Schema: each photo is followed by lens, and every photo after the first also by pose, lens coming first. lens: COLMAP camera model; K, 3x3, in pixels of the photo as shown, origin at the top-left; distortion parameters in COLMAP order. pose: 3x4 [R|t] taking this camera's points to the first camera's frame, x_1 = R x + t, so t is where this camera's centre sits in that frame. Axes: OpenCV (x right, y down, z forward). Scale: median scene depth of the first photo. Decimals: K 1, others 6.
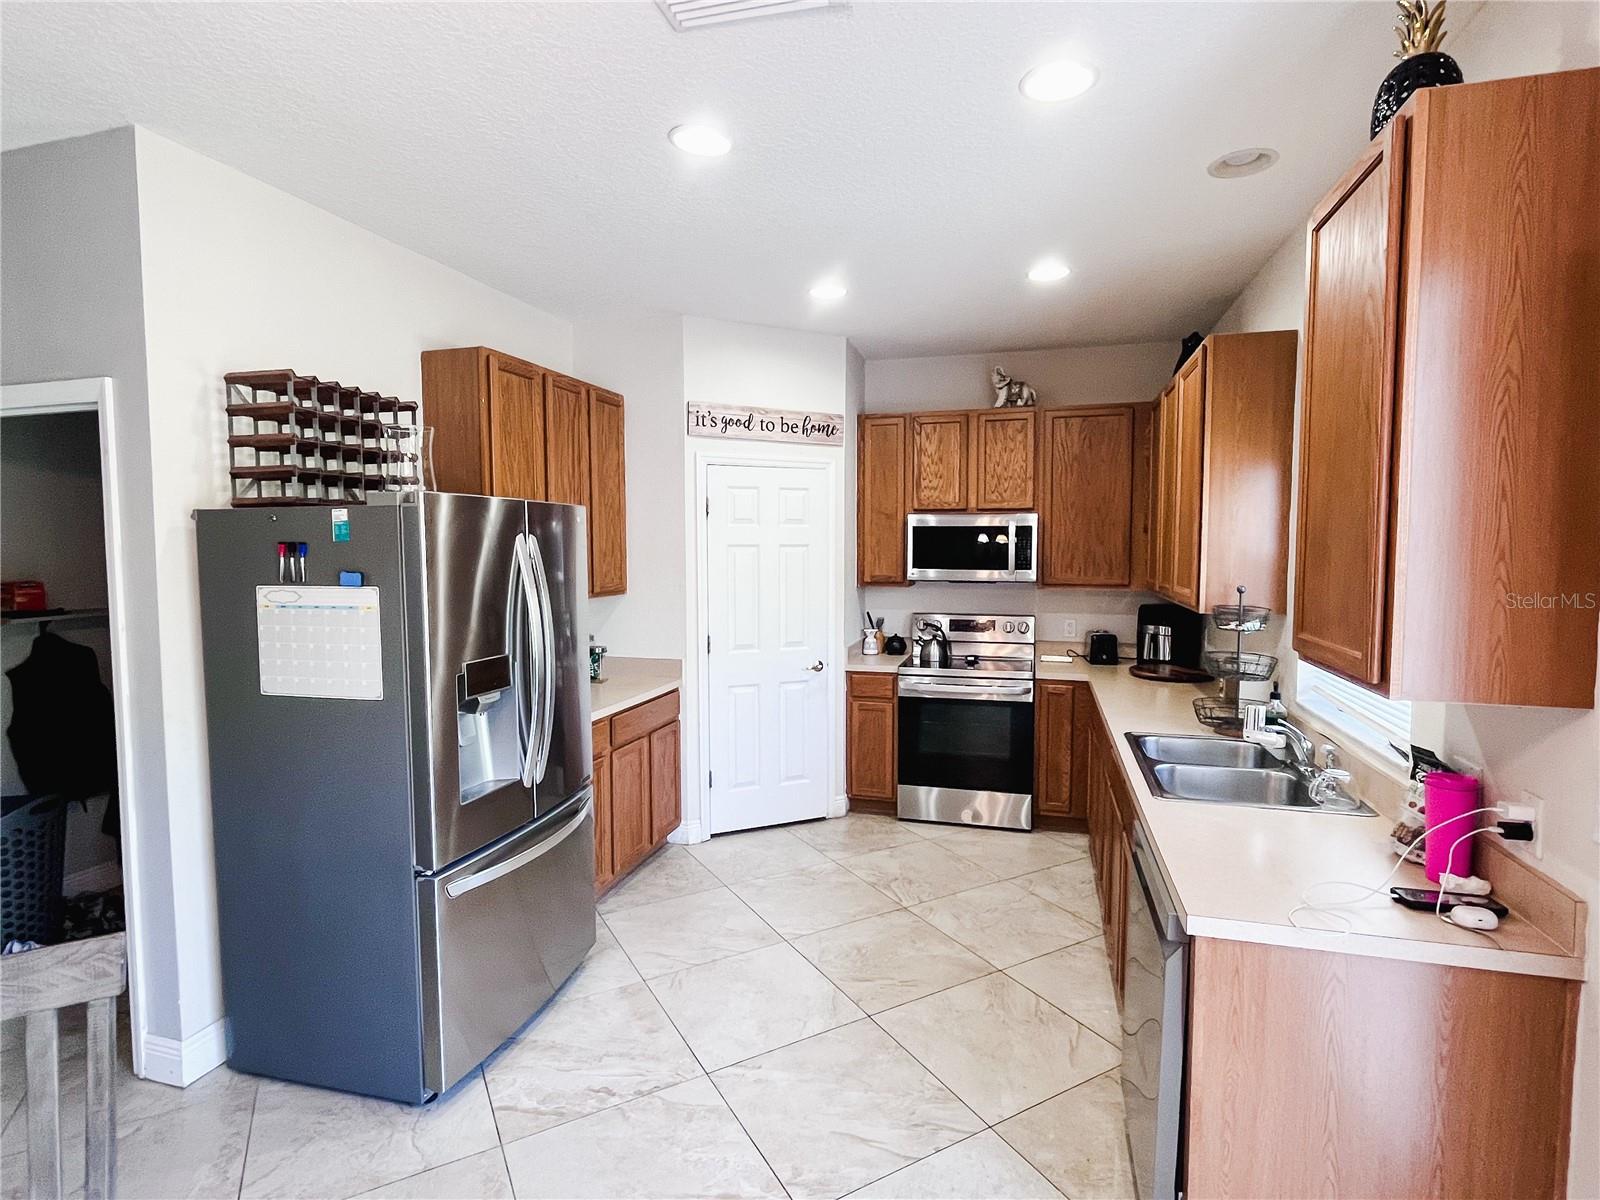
lens RADIAL K [[804.6, 0, 800.0], [0, 804.6, 600.0], [0, 0, 1]] dist [0.000329, 0.000352]
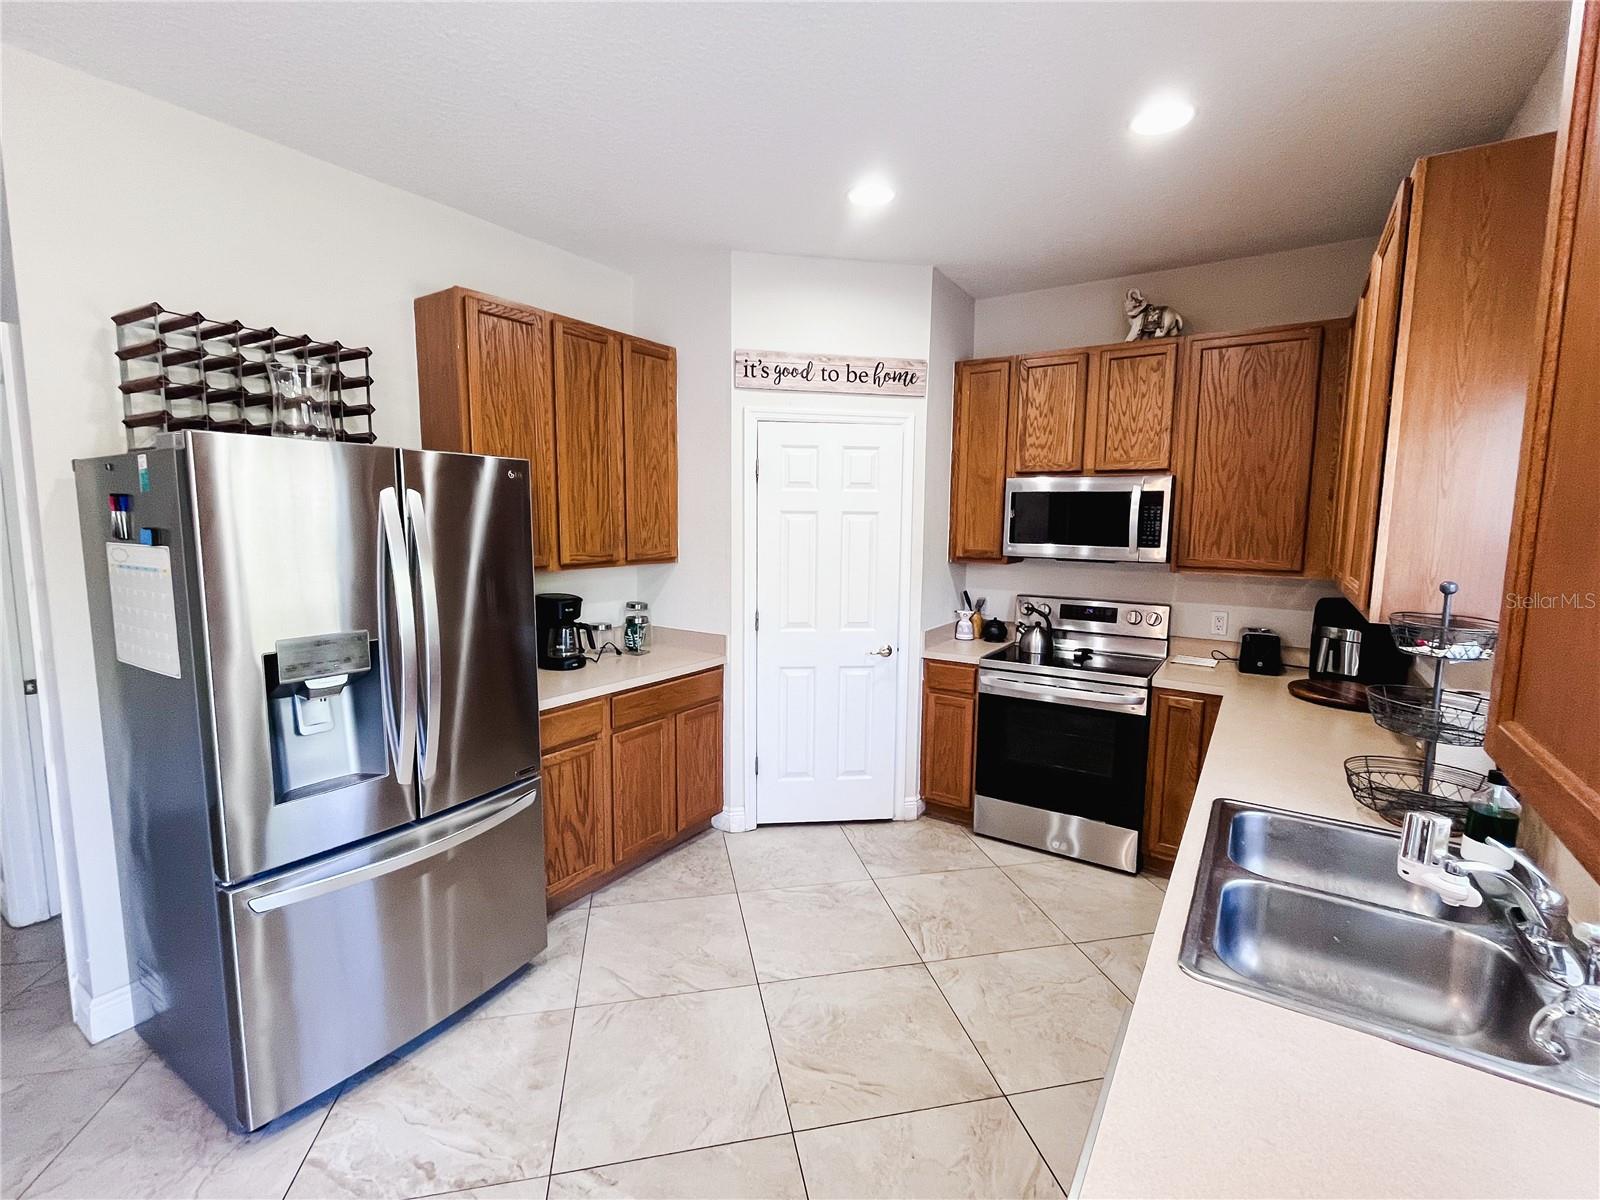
lens RADIAL K [[710.6, 0, 800.0], [0, 710.6, 600.0], [0, 0, 1]] dist [0.000355, -0.000479]
pose [[0.954138, 0.046846, -0.295678, 0.163863], [-0.033429, 0.998176, 0.050272, -0.009662], [0.297493, -0.038082, 0.953964, 0.236795]]
